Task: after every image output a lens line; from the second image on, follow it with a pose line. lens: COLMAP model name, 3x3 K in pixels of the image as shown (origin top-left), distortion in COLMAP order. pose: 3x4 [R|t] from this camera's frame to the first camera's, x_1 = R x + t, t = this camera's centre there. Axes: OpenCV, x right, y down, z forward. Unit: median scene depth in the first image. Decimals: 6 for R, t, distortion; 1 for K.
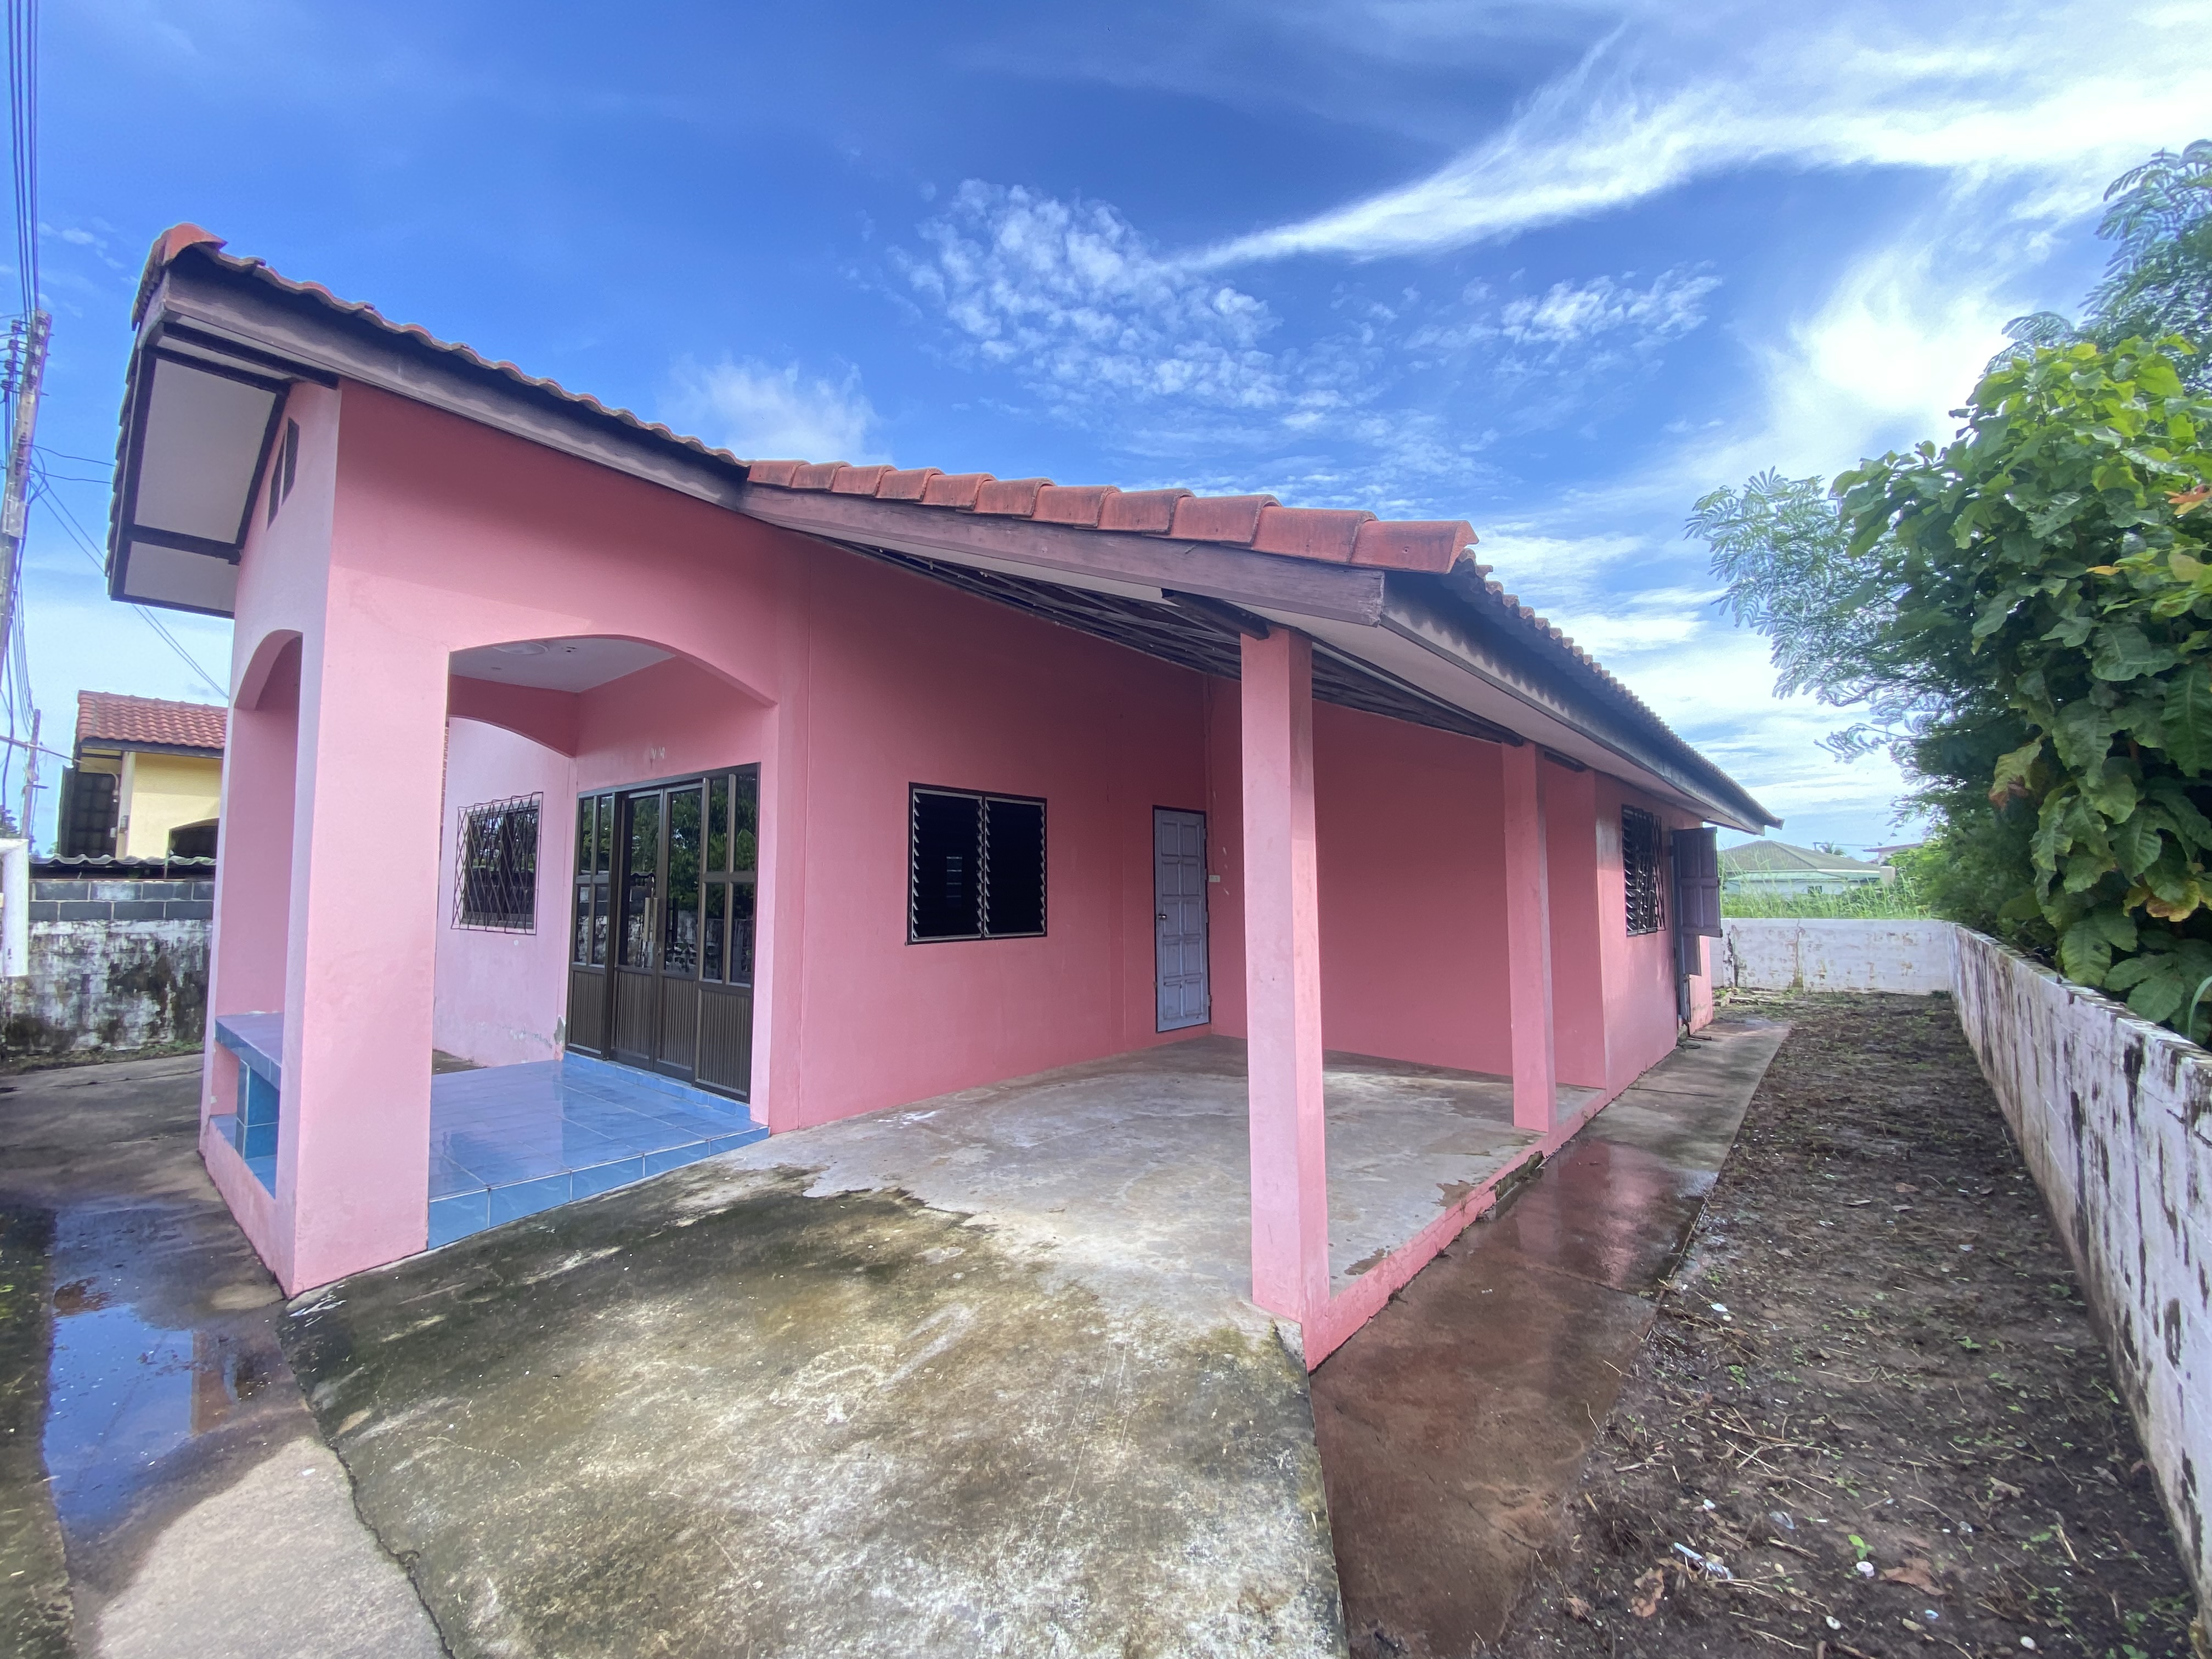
lens RADIAL K [[890.2, 0, 1107.2], [0, 890.2, 822.9], [0, 0, 1]] dist [0.024183, -0.019071]
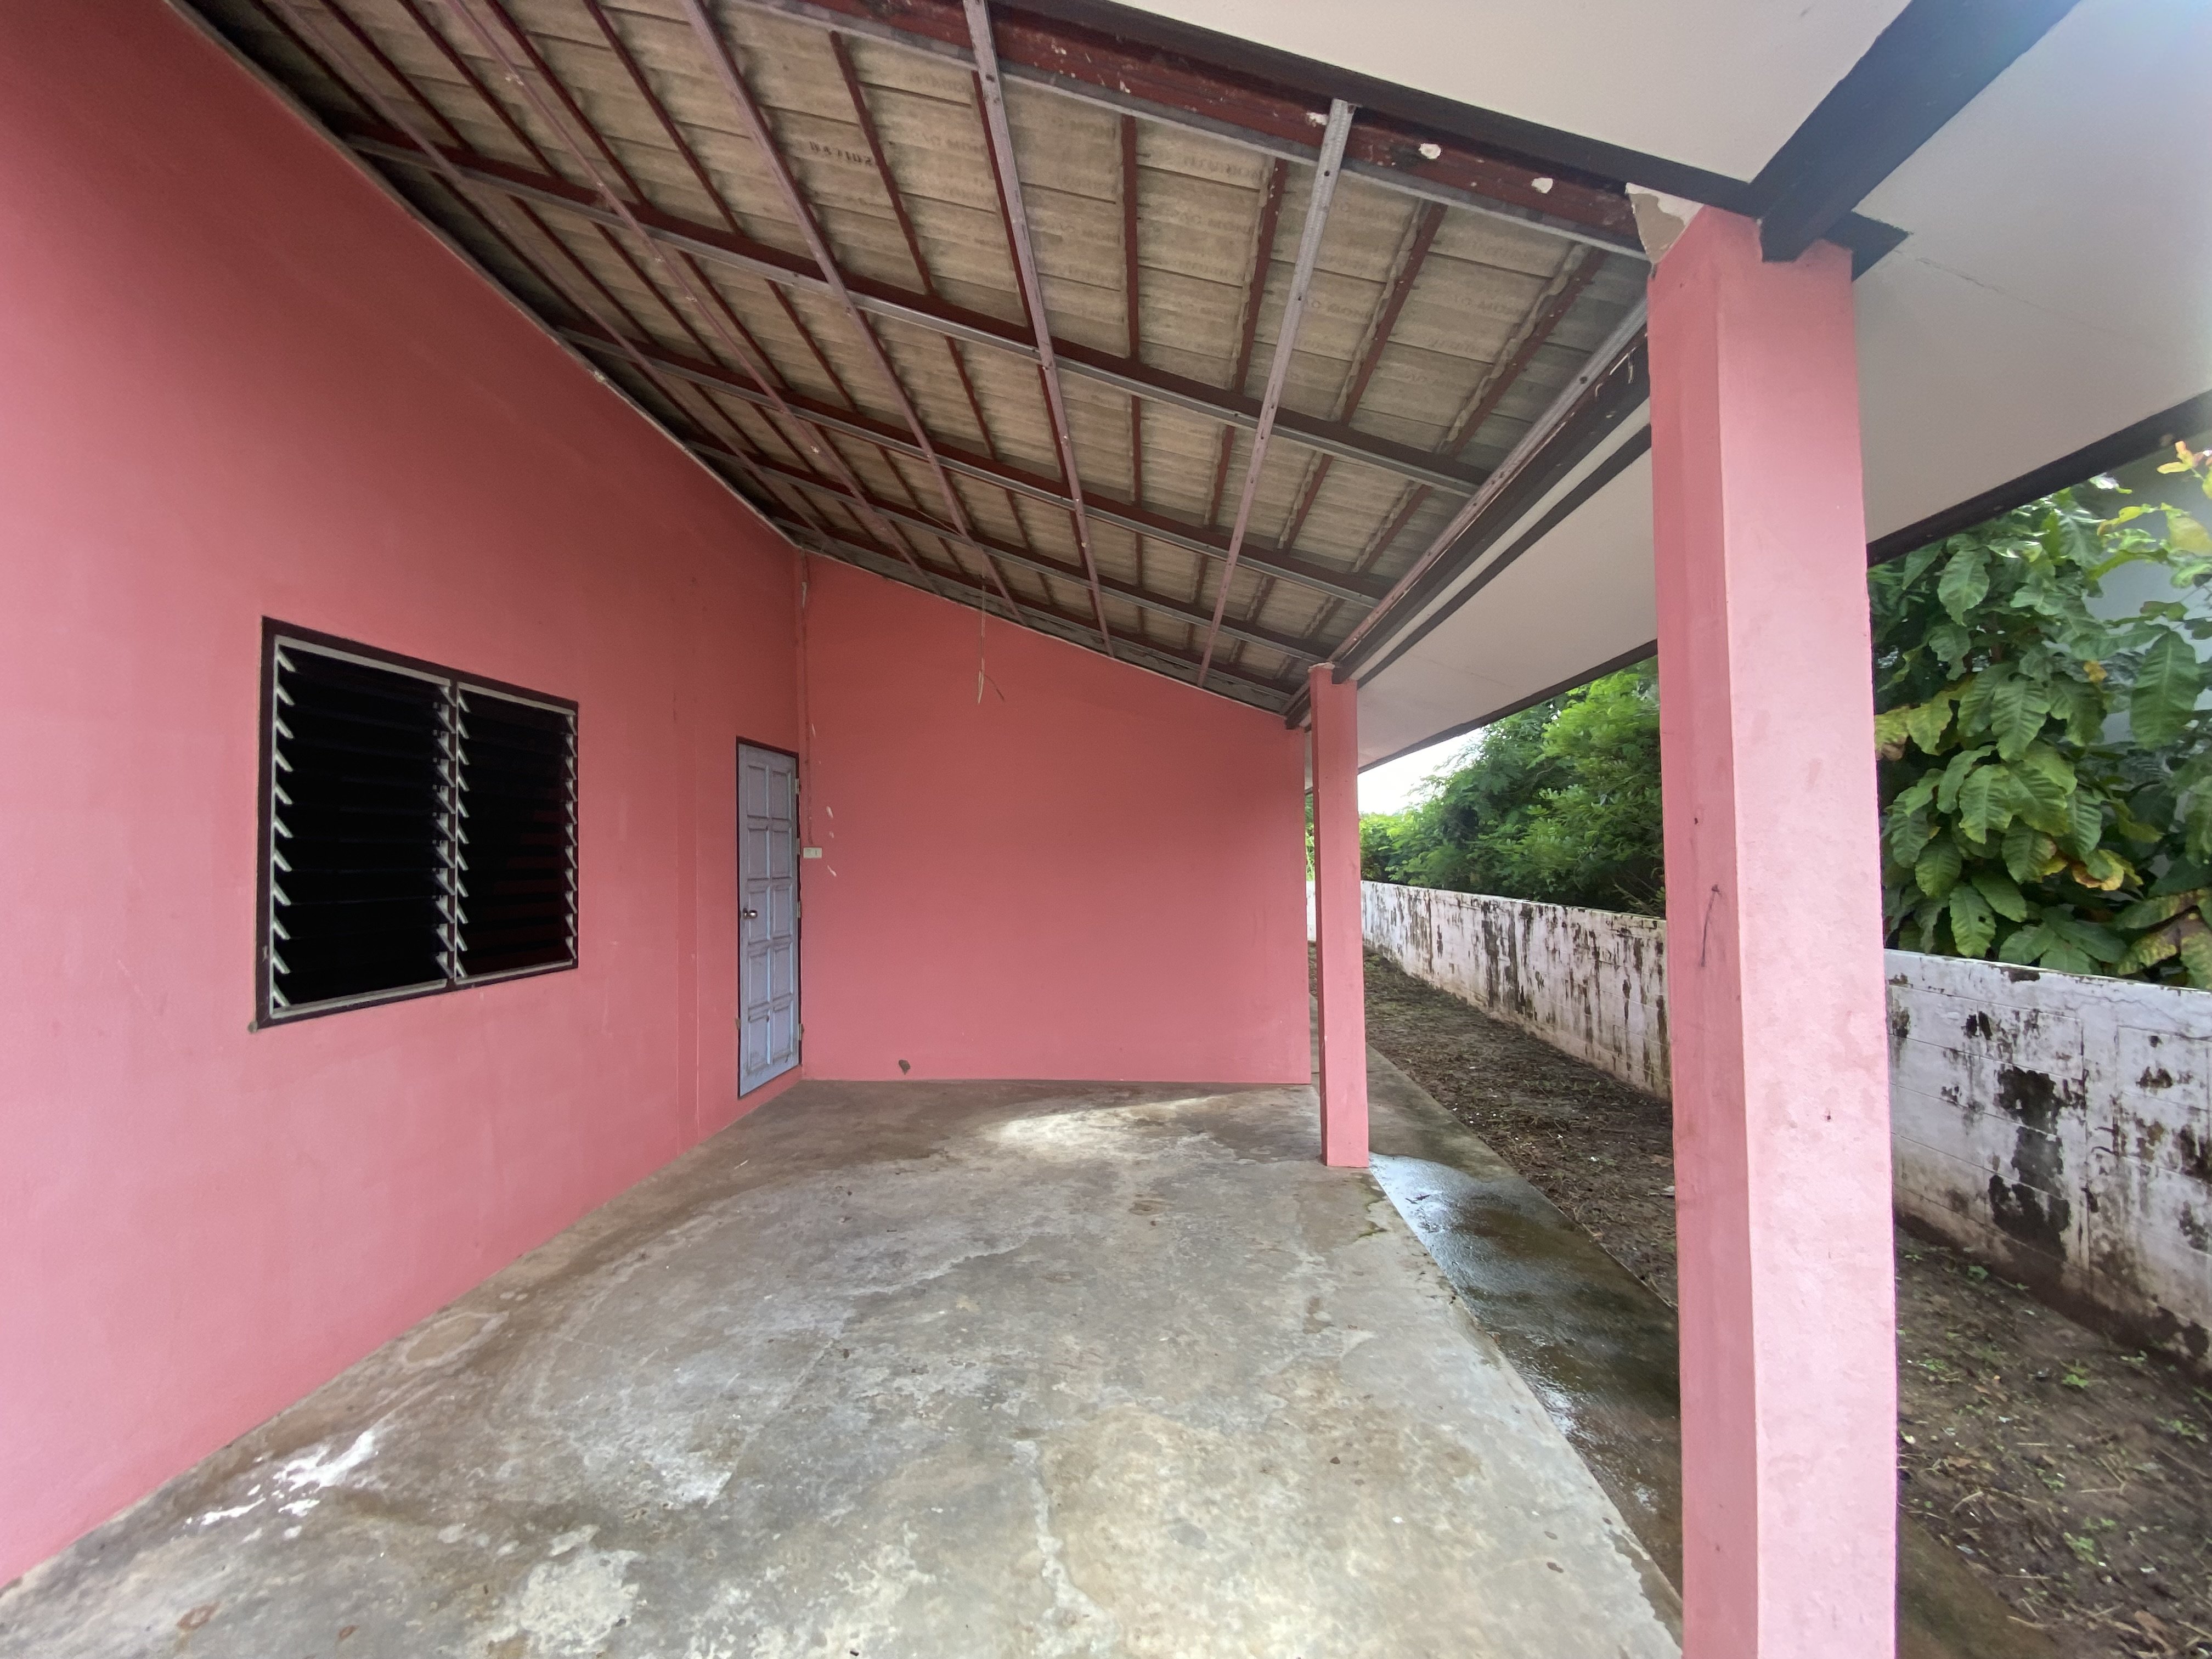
lens RADIAL K [[899.7, 0, 1106.0], [0, 899.7, 829.5], [0, 0, 1]] dist [0.020129, -0.021943]
pose [[0.799291, 0.007393, 0.600899, -0.192718], [-0.032142, 0.999019, 0.030463, 0.028365], [-0.600084, -0.043663, 0.798745, 0.543542]]
